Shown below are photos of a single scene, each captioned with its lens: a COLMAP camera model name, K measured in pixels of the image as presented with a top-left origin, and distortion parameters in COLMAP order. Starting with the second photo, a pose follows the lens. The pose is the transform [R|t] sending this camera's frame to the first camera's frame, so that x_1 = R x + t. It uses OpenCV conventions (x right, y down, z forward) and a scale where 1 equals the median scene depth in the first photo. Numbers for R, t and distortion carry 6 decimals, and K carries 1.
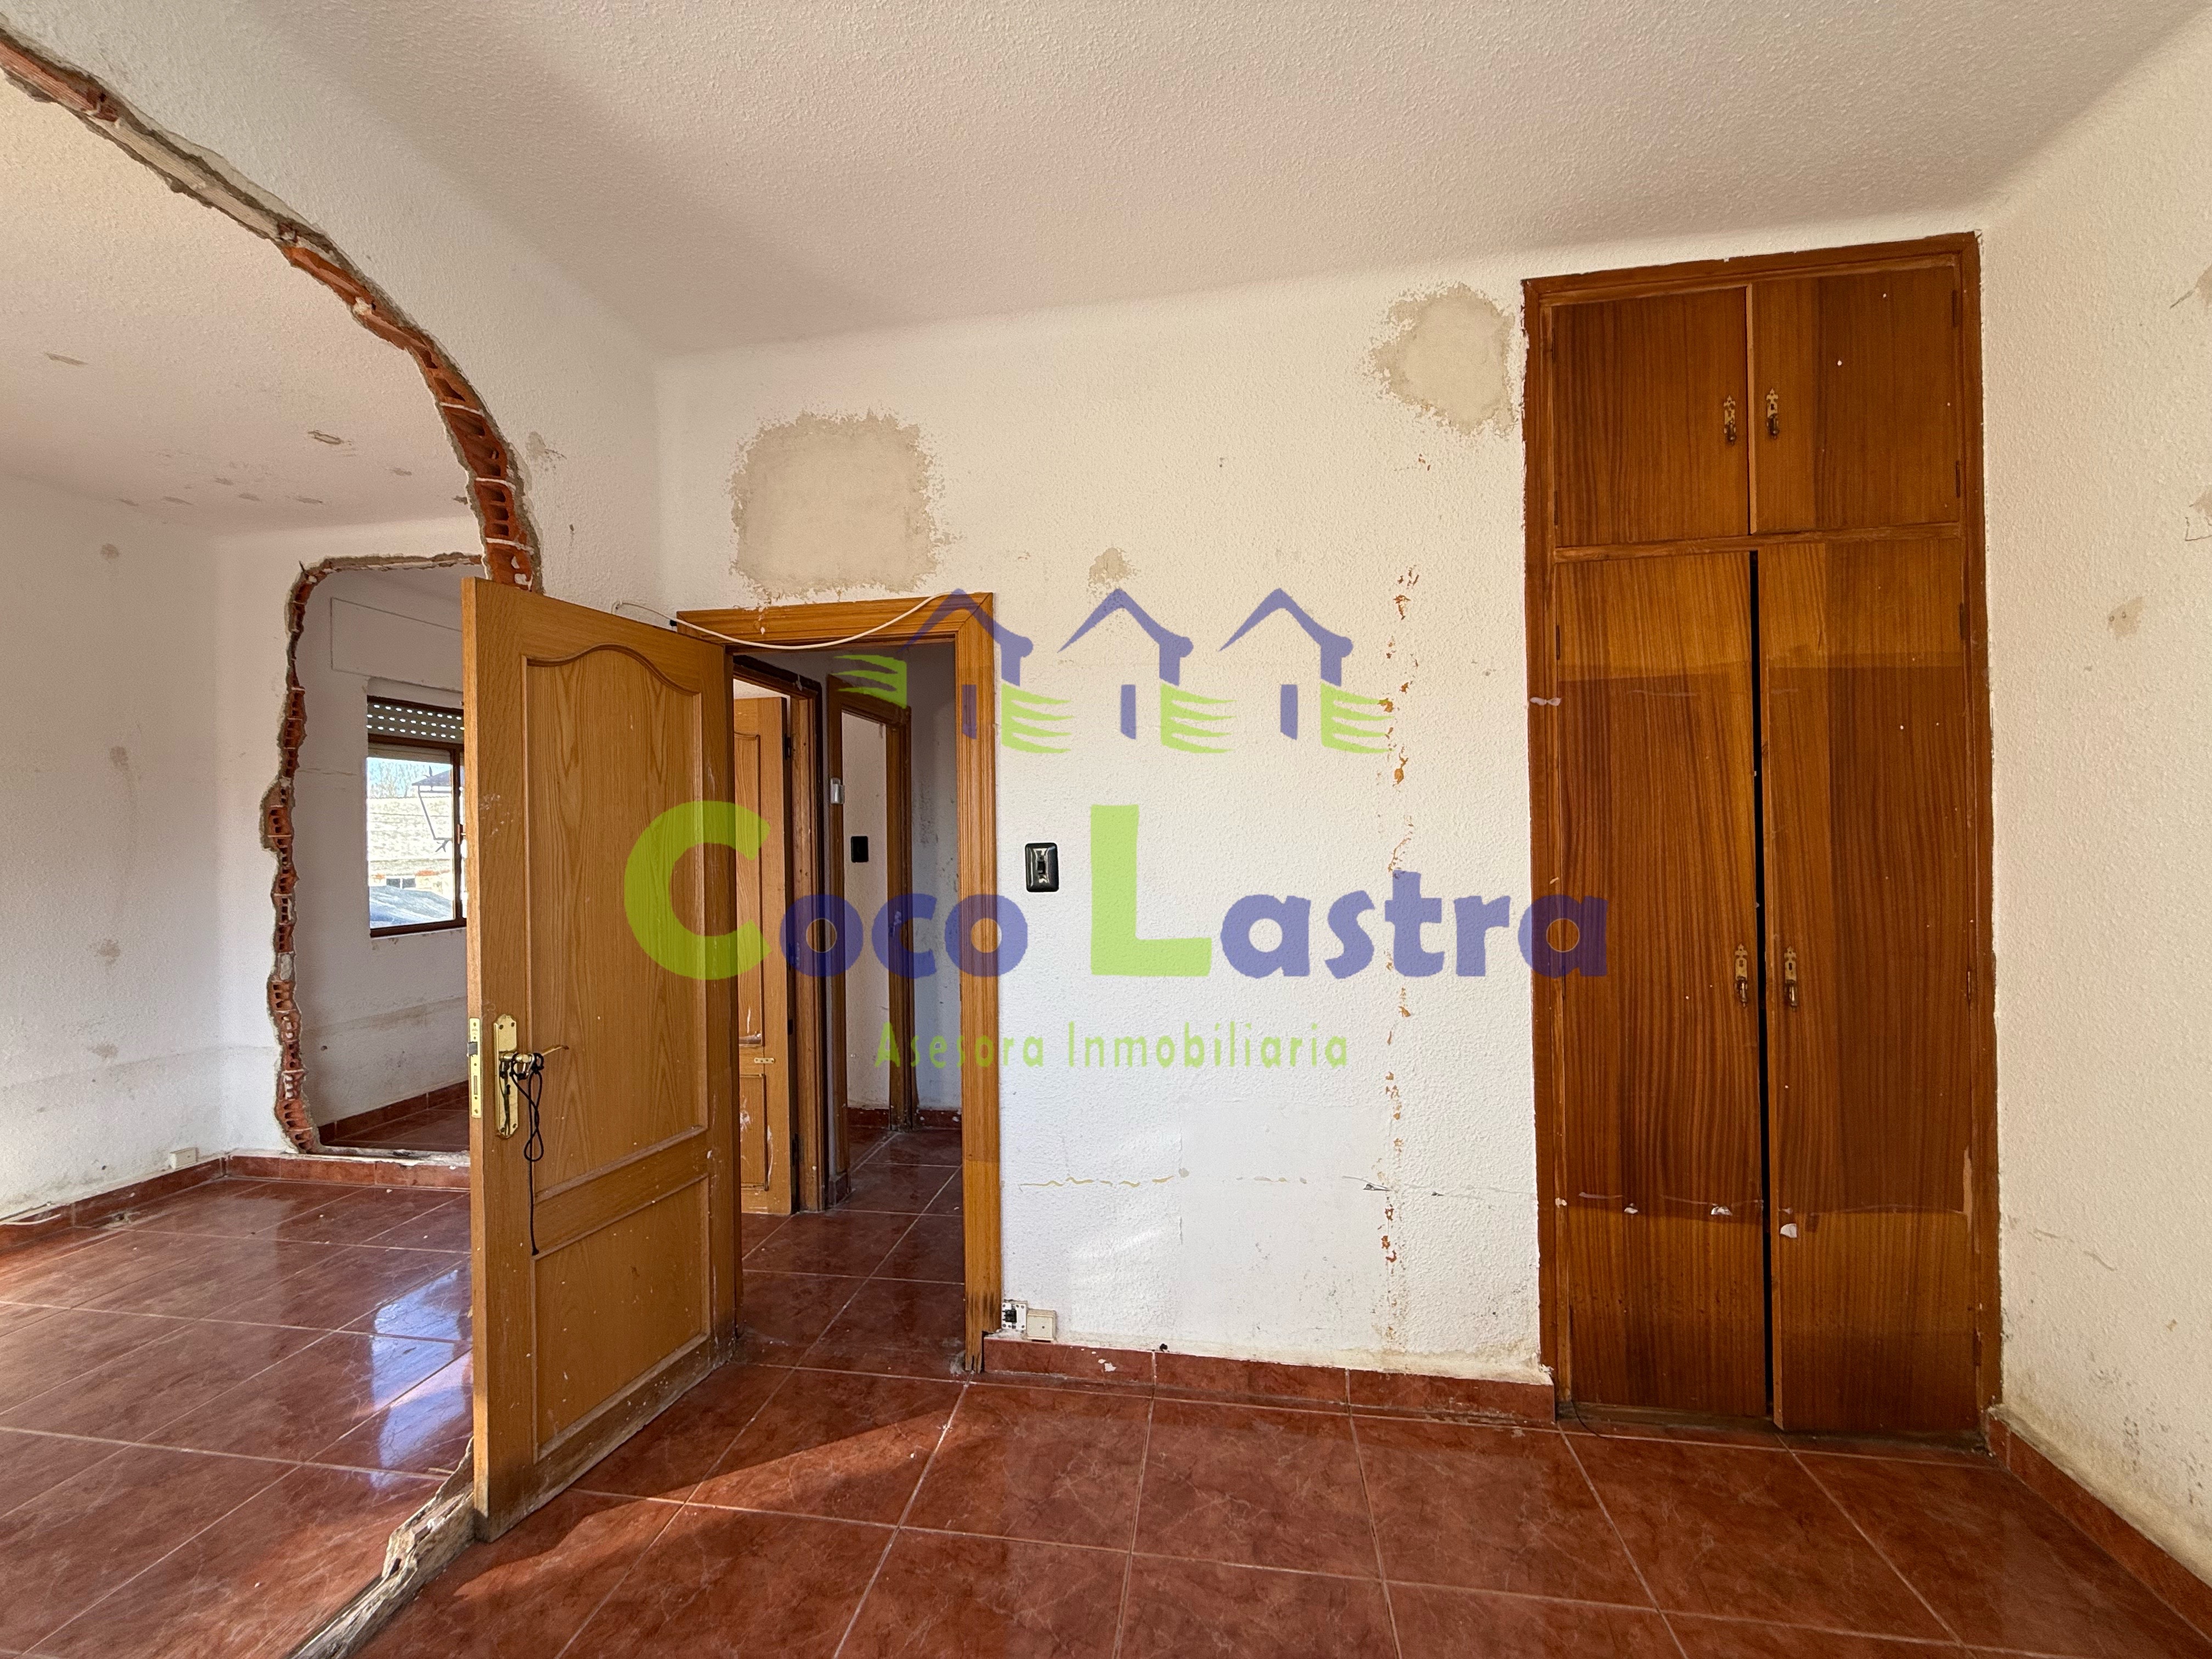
lens RADIAL K [[878.4, 0, 1092.3], [0, 878.4, 832.5], [0, 0, 1]] dist [0.001619, -0.000285]
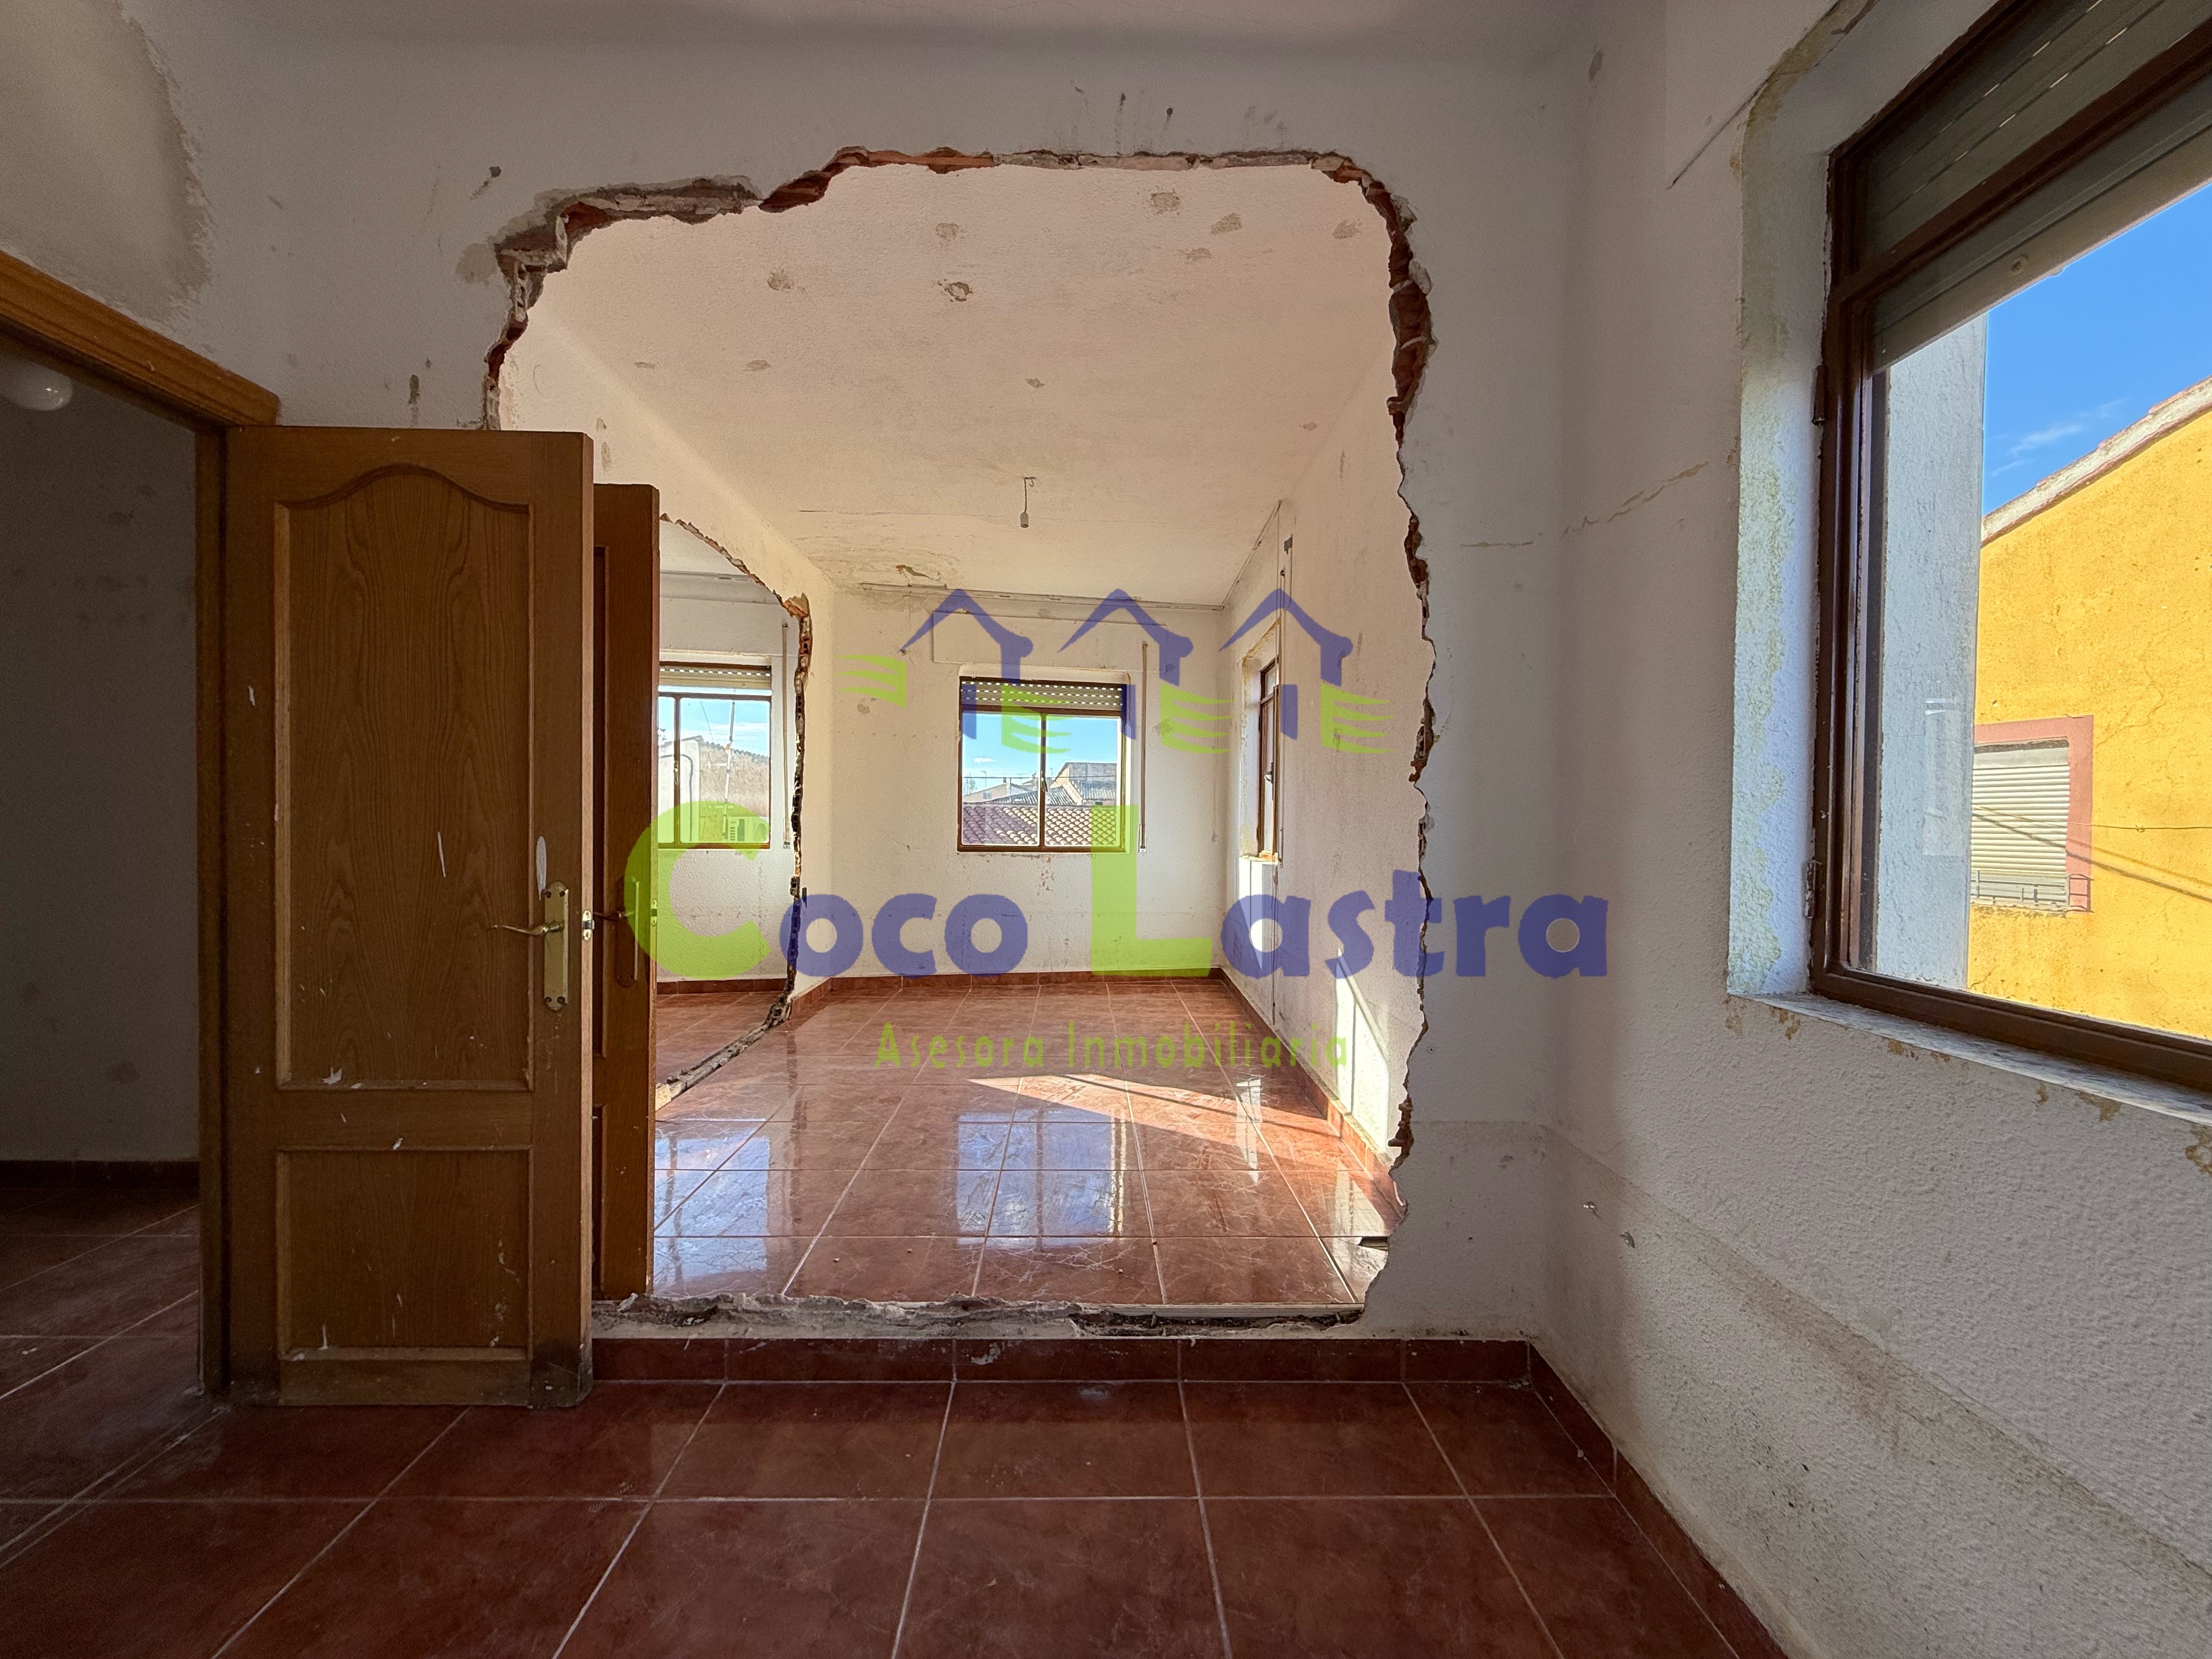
lens RADIAL K [[878.4, 0, 1102.7], [0, 878.4, 825.0], [0, 0, 1]] dist [0.001619, -0.000285]
pose [[-0.983197, 0.006206, -0.182442, -1.132093], [0.005367, 0.999973, 0.005090, 0.125813], [0.182468, 0.004025, -0.983203, 2.551157]]
